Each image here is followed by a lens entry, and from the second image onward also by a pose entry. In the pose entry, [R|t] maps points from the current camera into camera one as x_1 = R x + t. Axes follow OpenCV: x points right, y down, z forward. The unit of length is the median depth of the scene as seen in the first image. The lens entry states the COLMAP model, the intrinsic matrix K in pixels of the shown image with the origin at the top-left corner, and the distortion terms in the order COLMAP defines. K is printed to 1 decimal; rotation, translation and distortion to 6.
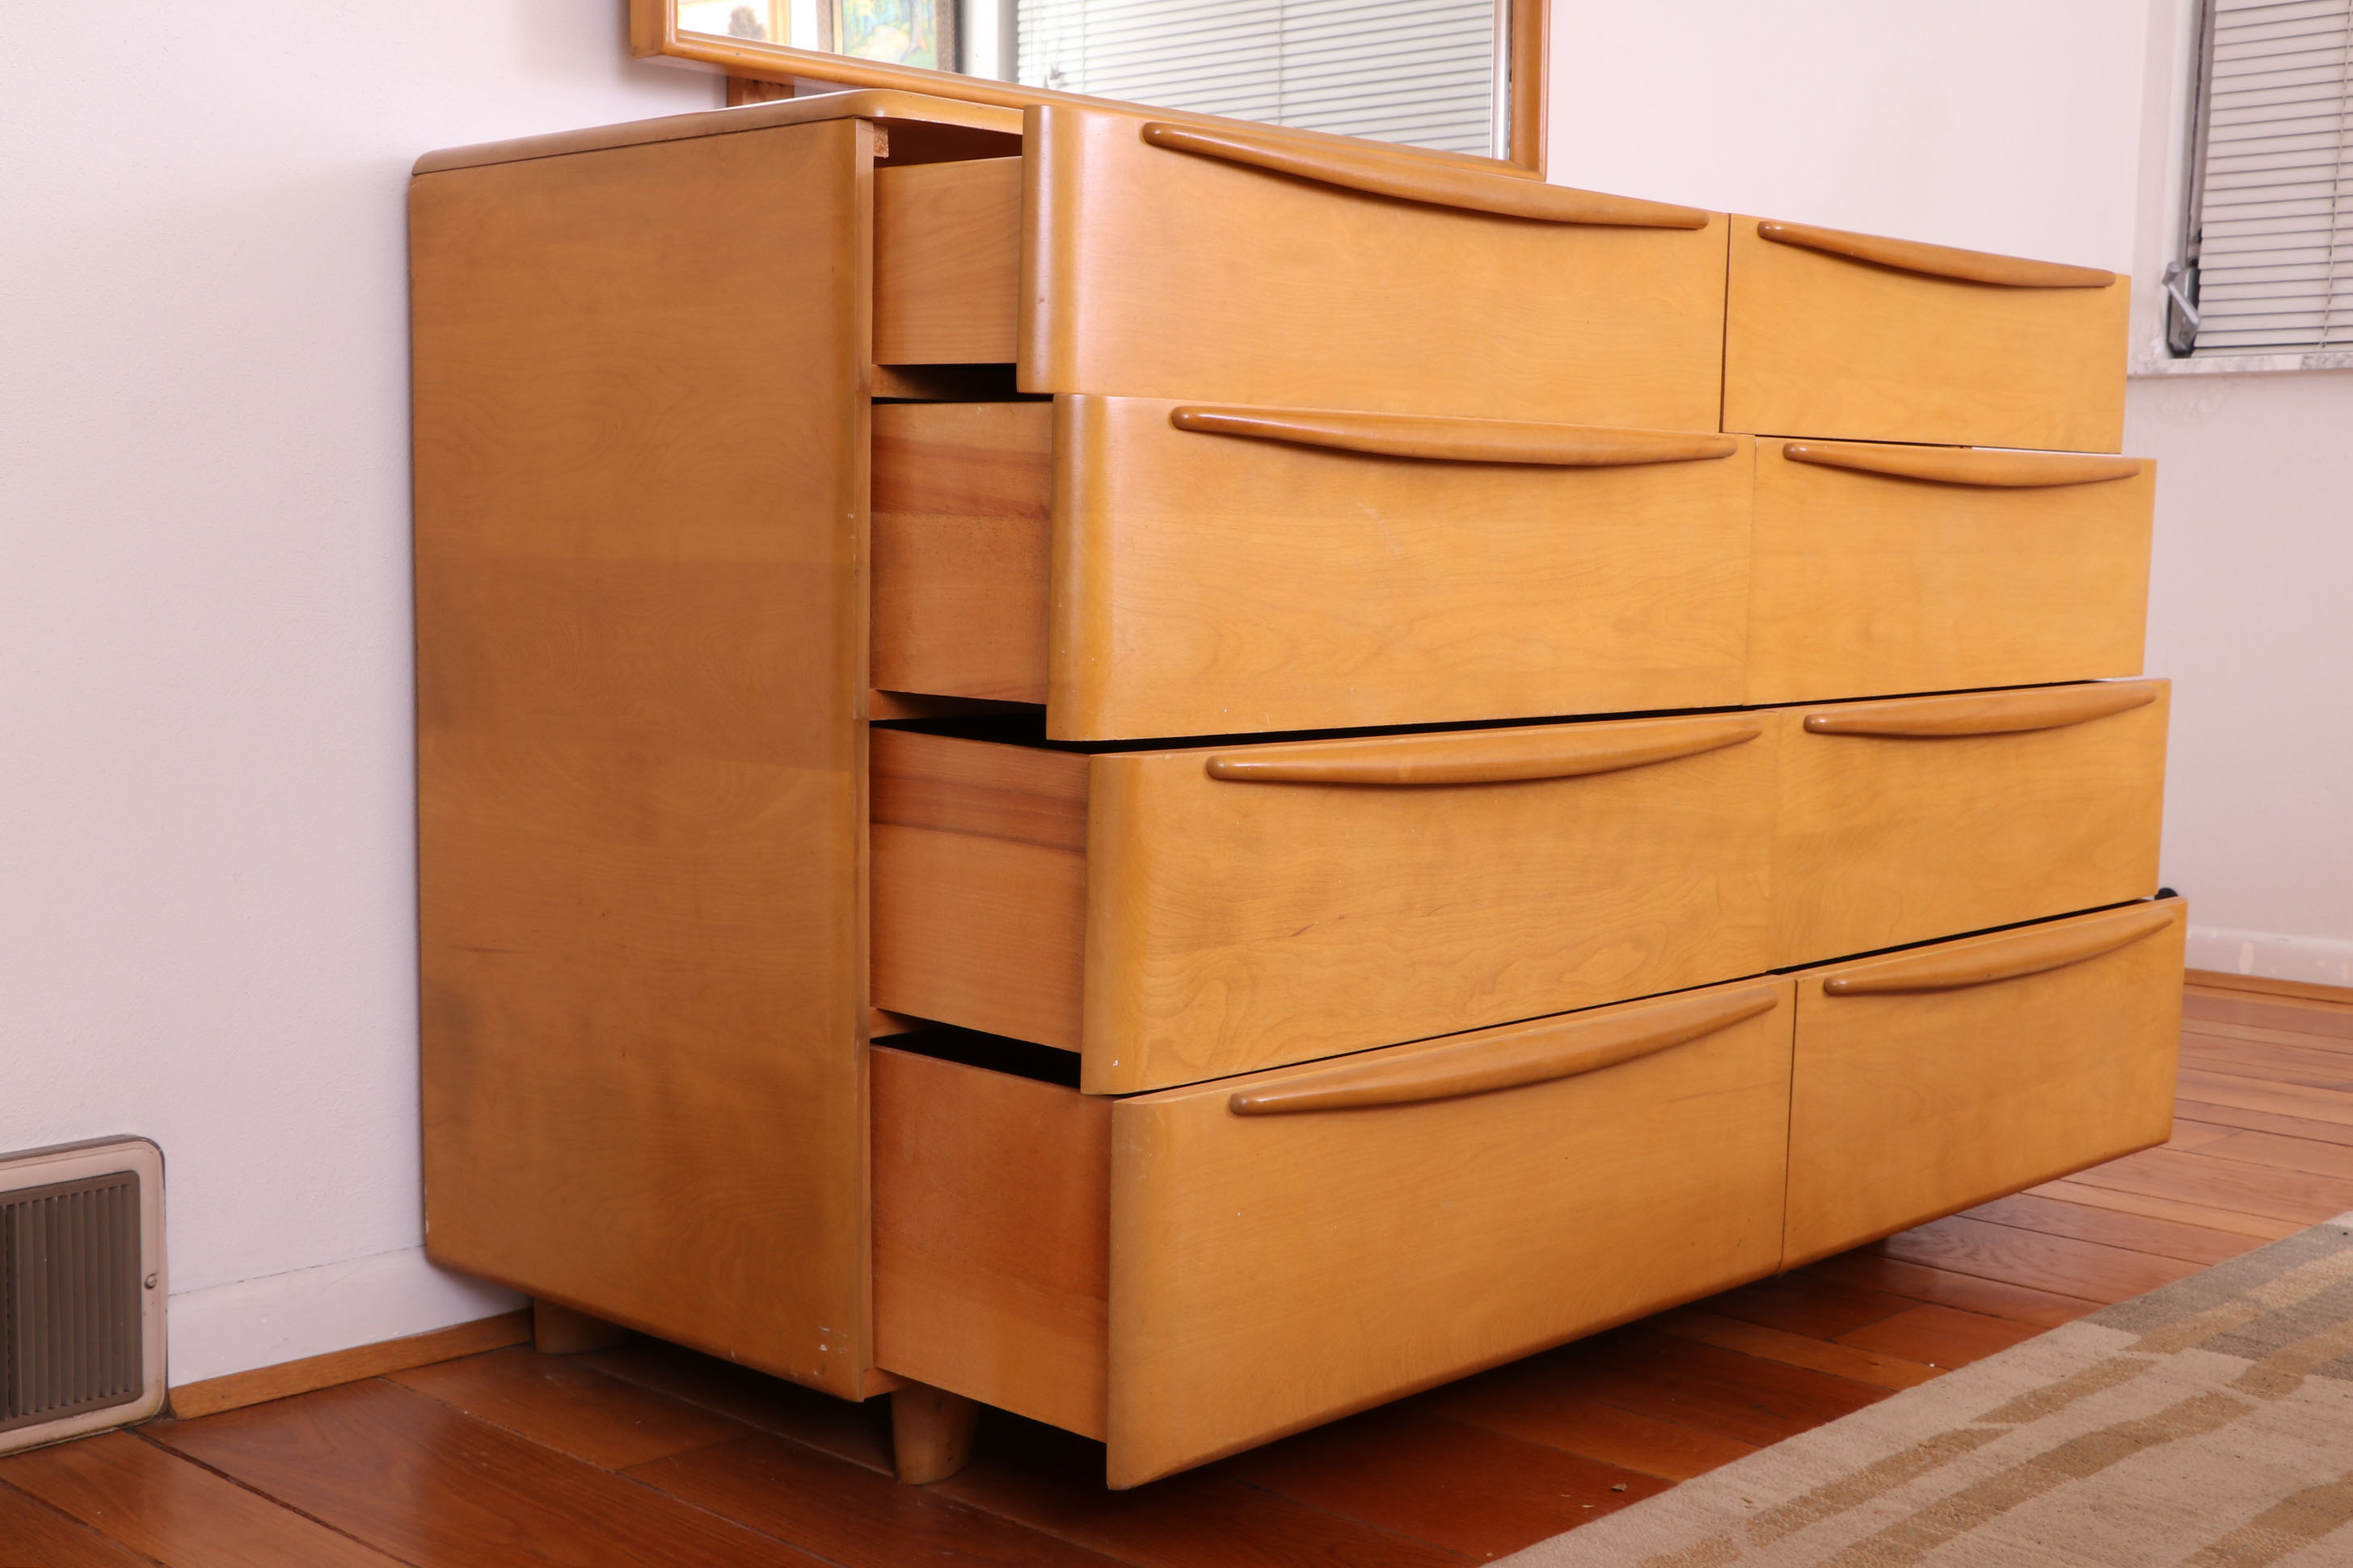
lens RADIAL K [[2789.9, 0, 1185.3], [0, 2789.9, 781.1], [0, 0, 1]] dist [0.026039, 0.000000]
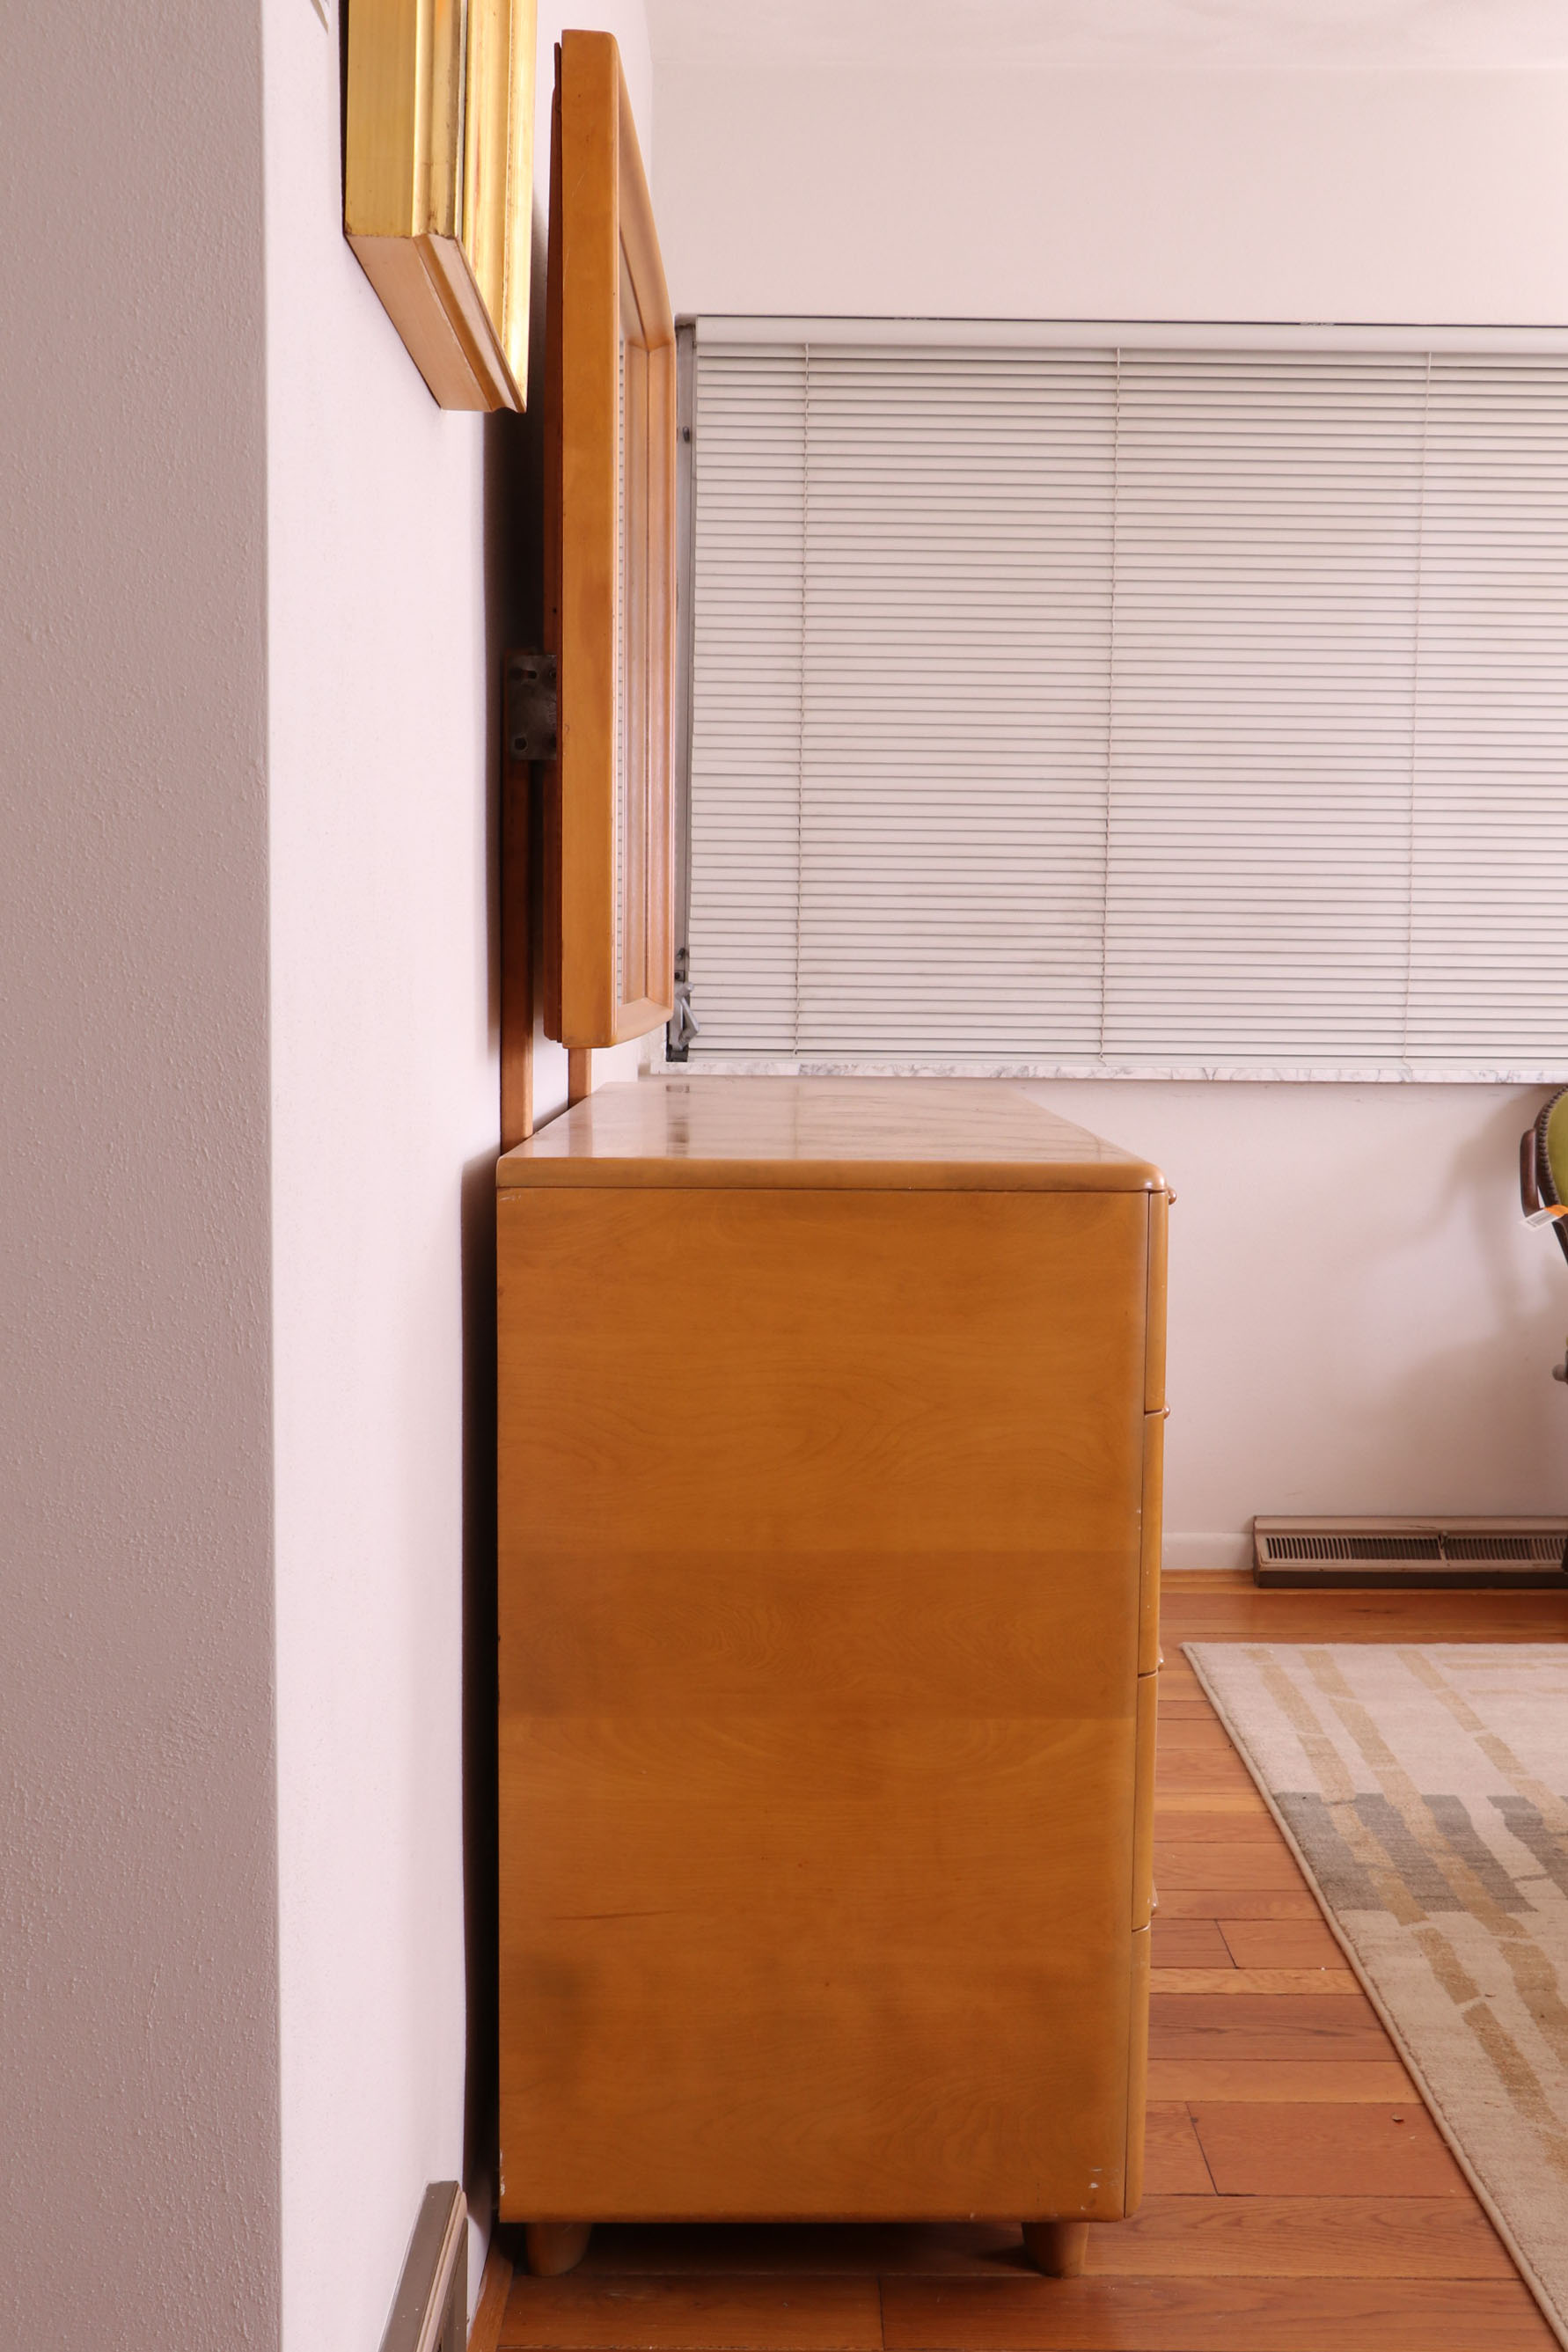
lens RADIAL K [[2897.6, 0, 783.0], [0, 2897.6, 1187.3], [0, 0, 1]] dist [-0.037739, 0.000000]
pose [[0.725974, -0.055918, 0.685446, -0.818263], [0.062138, 0.997946, 0.015600, -0.198969], [-0.684910, 0.031266, 0.727957, 0.128633]]
